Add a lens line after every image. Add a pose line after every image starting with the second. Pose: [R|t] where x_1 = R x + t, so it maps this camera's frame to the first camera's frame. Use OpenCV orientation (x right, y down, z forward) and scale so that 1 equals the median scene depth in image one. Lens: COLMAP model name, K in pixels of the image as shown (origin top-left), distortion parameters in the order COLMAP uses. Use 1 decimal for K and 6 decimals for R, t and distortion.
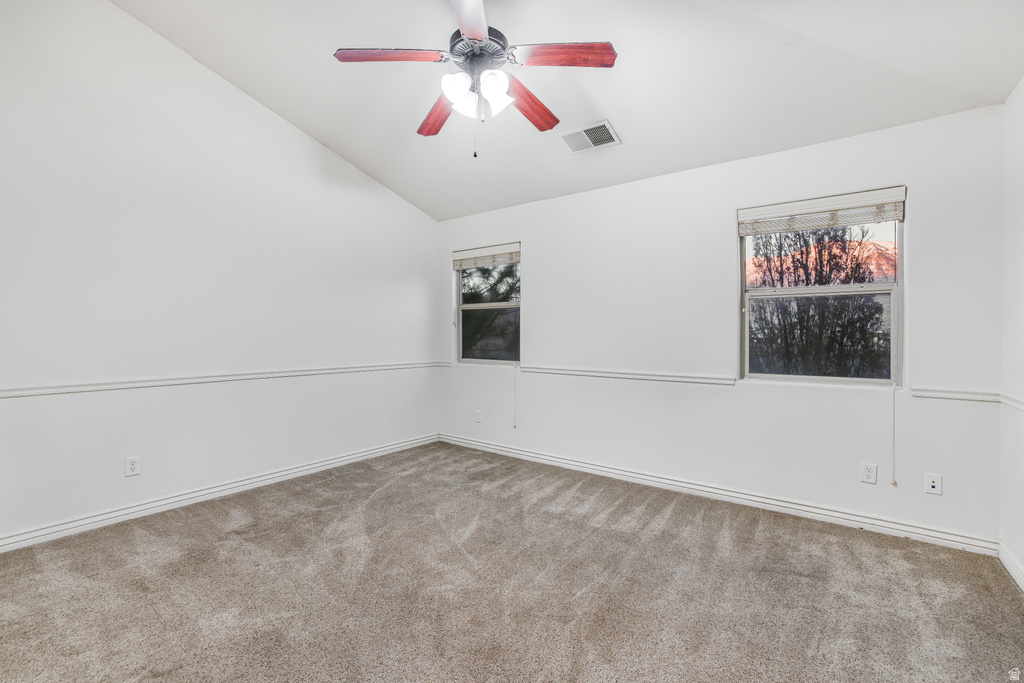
lens RADIAL K [[446.9, 0, 506.1], [0, 446.9, 340.7], [0, 0, 1]] dist [0.000633, 0.001529]
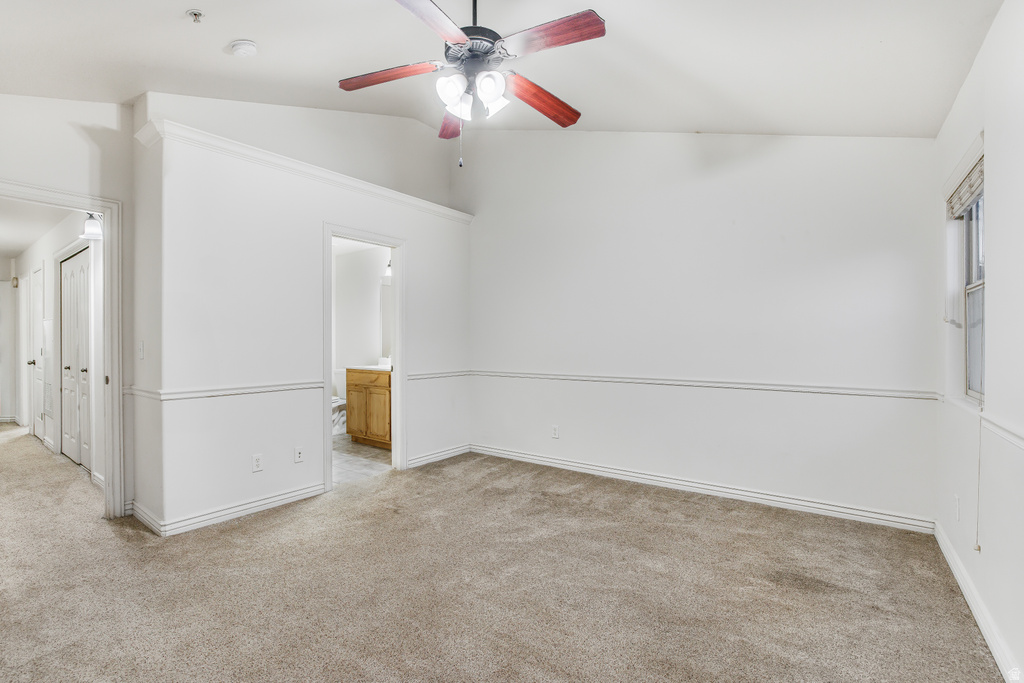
lens RADIAL K [[446.9, 0, 504.6], [0, 446.9, 345.6], [0, 0, 1]] dist [0.000633, 0.001529]
pose [[-0.005039, -0.011212, -0.999924, 0.754852], [0.003021, 0.999932, -0.011228, -0.014526], [0.999983, -0.003077, -0.005004, 0.840274]]
